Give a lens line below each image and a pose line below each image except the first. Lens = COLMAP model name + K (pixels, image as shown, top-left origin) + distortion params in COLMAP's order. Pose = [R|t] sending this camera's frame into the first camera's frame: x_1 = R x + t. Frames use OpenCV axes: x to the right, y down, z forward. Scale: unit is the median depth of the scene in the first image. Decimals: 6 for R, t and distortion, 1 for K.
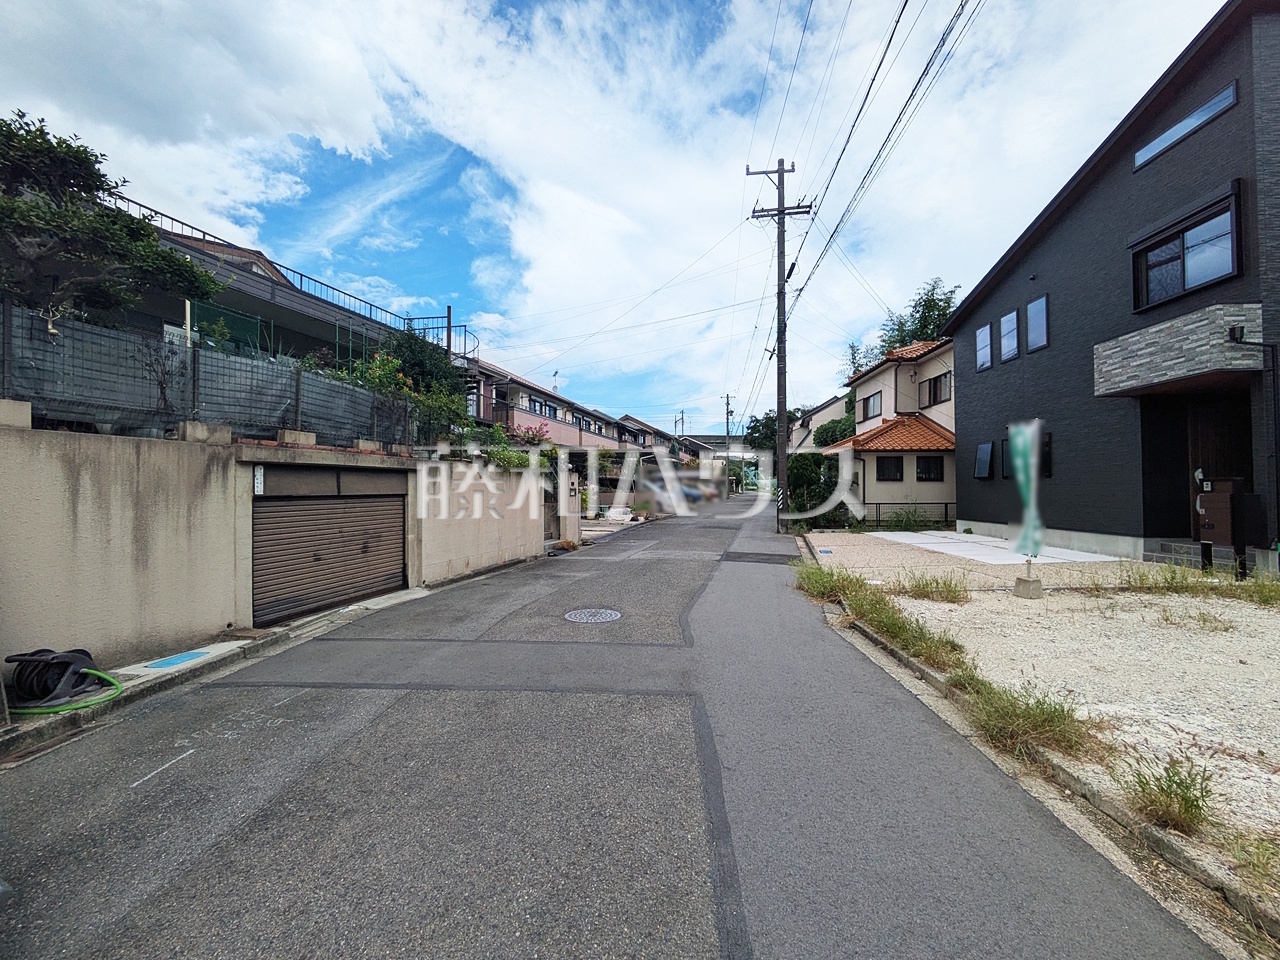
lens RADIAL K [[507.9, 0, 640.0], [0, 507.9, 480.0], [0, 0, 1]] dist [-0.001395, 0.002853]
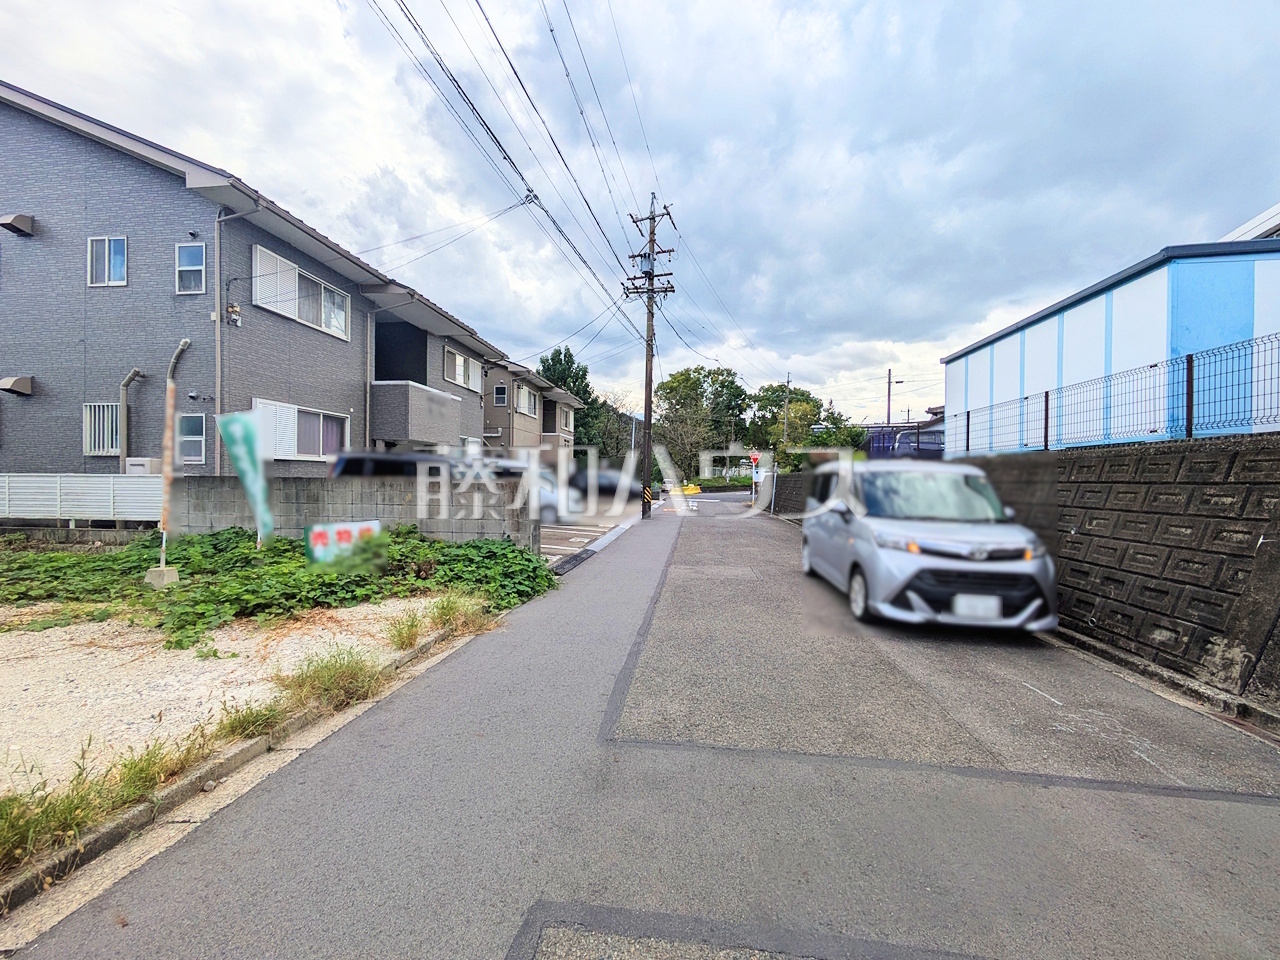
lens RADIAL K [[509.3, 0, 640.0], [0, 509.3, 480.0], [0, 0, 1]] dist [0.001509, 0.000549]
pose [[-0.997730, -0.007755, 0.066898, 0.002925], [-0.008917, 0.999814, -0.017087, 0.016655], [-0.066753, -0.017645, -0.997614, 0.819480]]
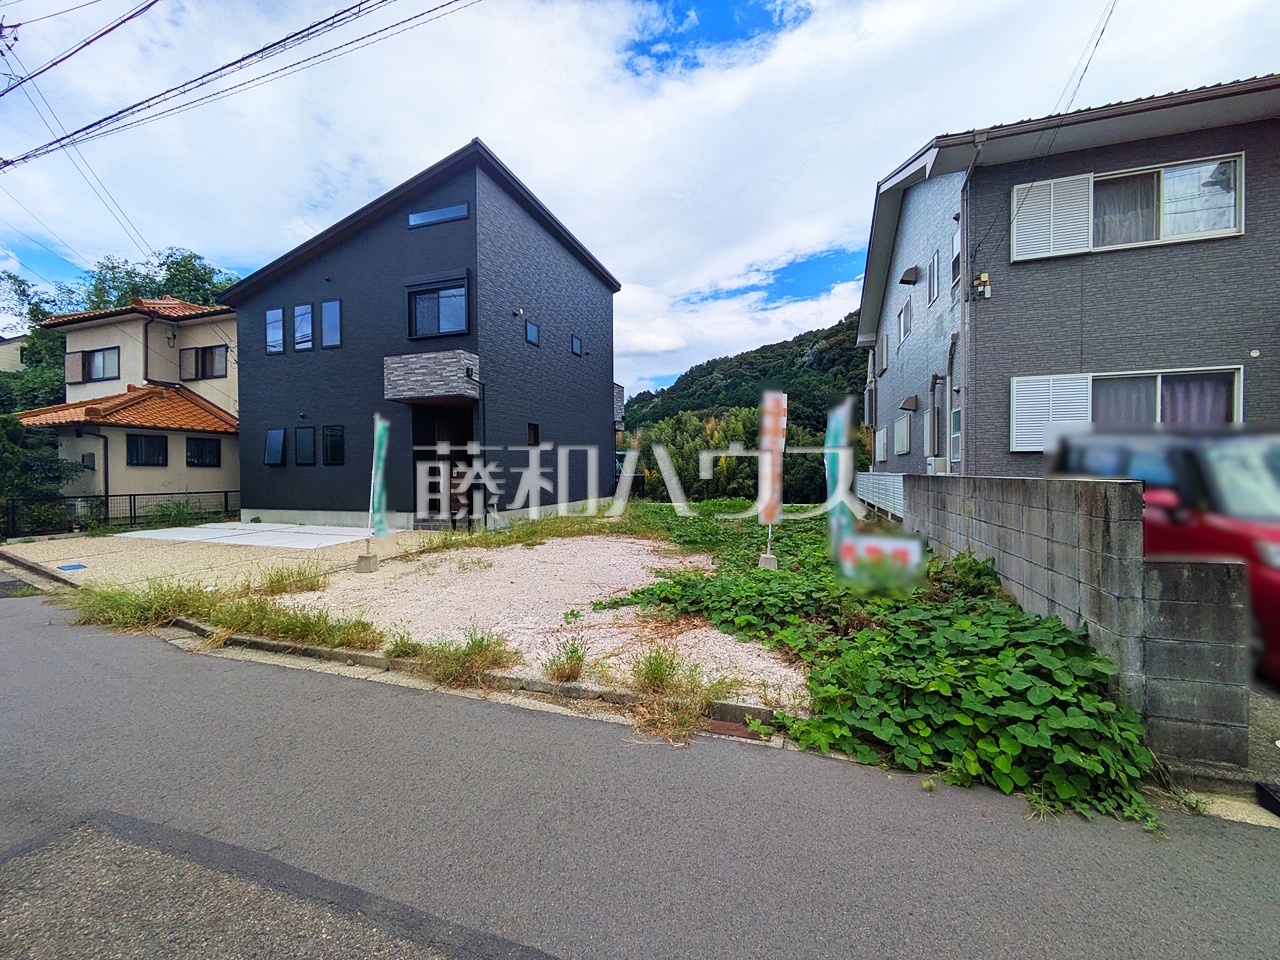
lens RADIAL K [[507.9, 0, 640.0], [0, 507.9, 480.0], [0, 0, 1]] dist [-0.001395, 0.002853]
pose [[0.266604, -0.013964, 0.963705, -0.138294], [-0.013557, 0.999742, 0.018236, -0.001812], [-0.963711, -0.017927, 0.266346, 0.095528]]
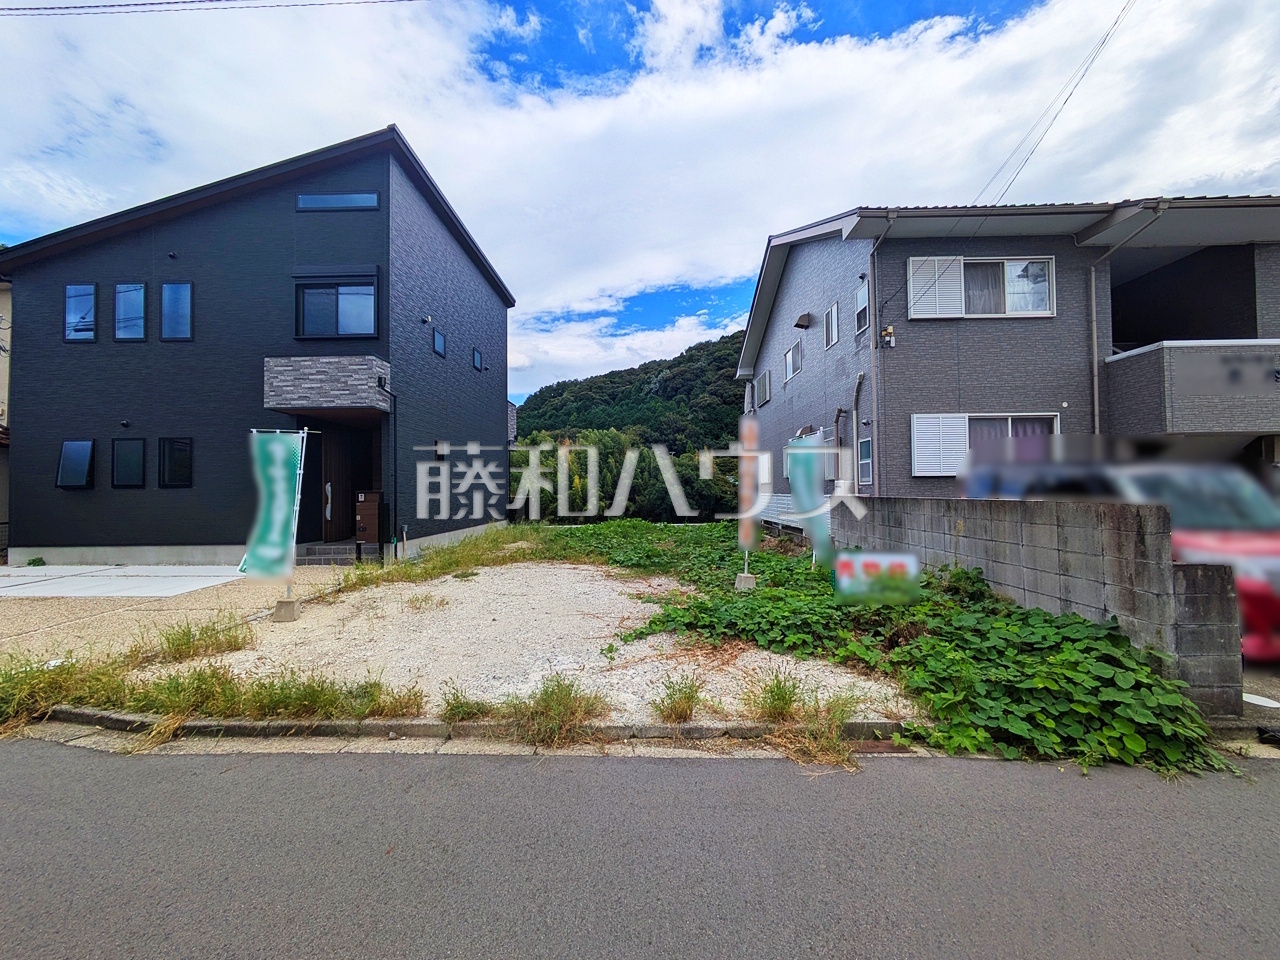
lens RADIAL K [[507.9, 0, 640.0], [0, 507.9, 480.0], [0, 0, 1]] dist [-0.001395, 0.002853]
pose [[-0.028078, 0.026254, 0.999261, -0.148832], [-0.009554, 0.999602, -0.026531, -0.002933], [-0.999560, -0.010292, -0.027816, 0.328957]]
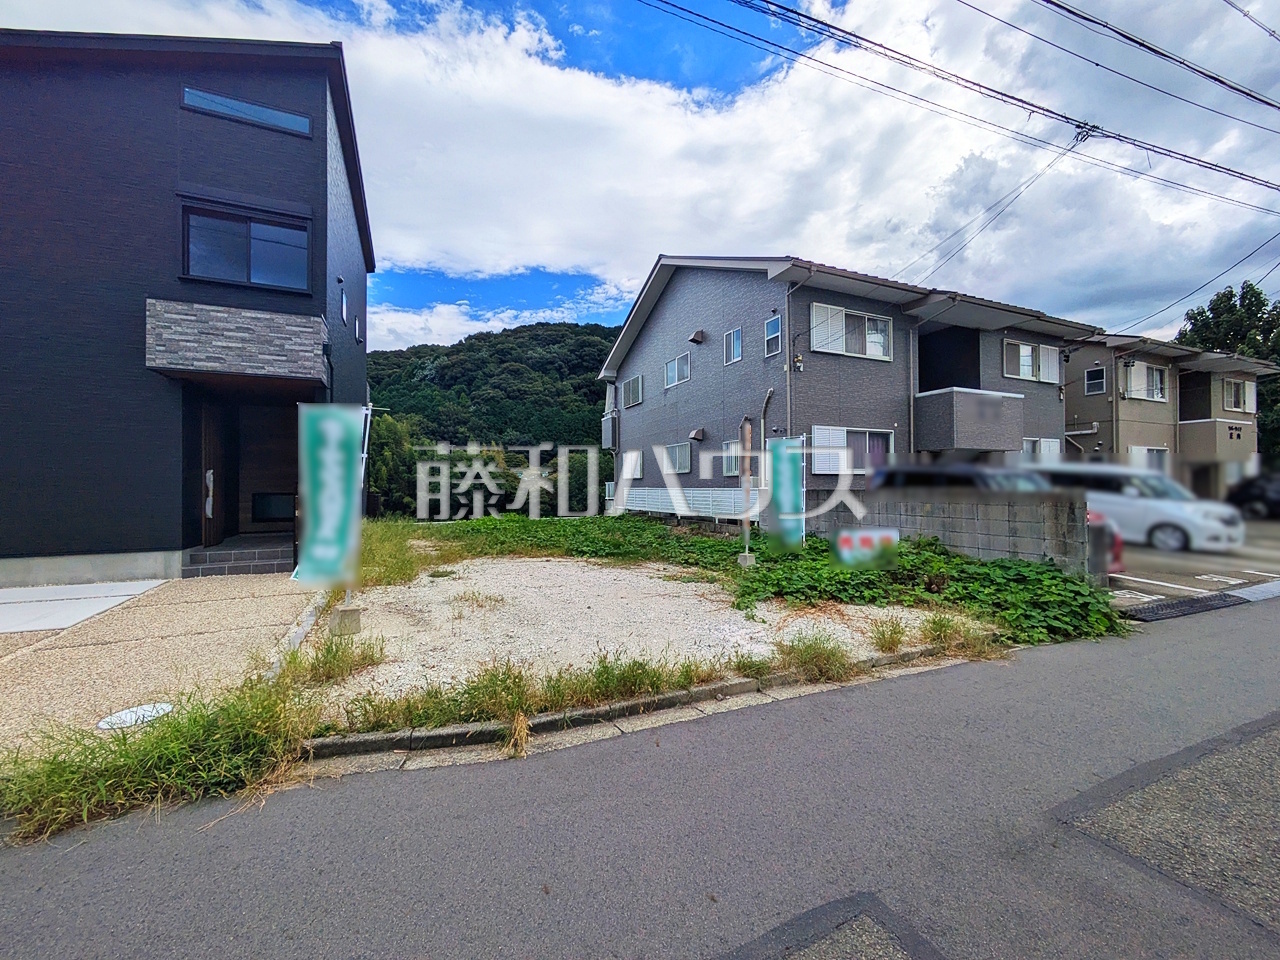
lens RADIAL K [[507.9, 0, 640.0], [0, 507.9, 480.0], [0, 0, 1]] dist [-0.001395, 0.002853]
pose [[-0.451105, 0.016111, 0.892326, -0.104733], [-0.011671, 0.999645, -0.023949, 0.011647], [-0.892395, -0.021218, -0.450756, 0.804187]]
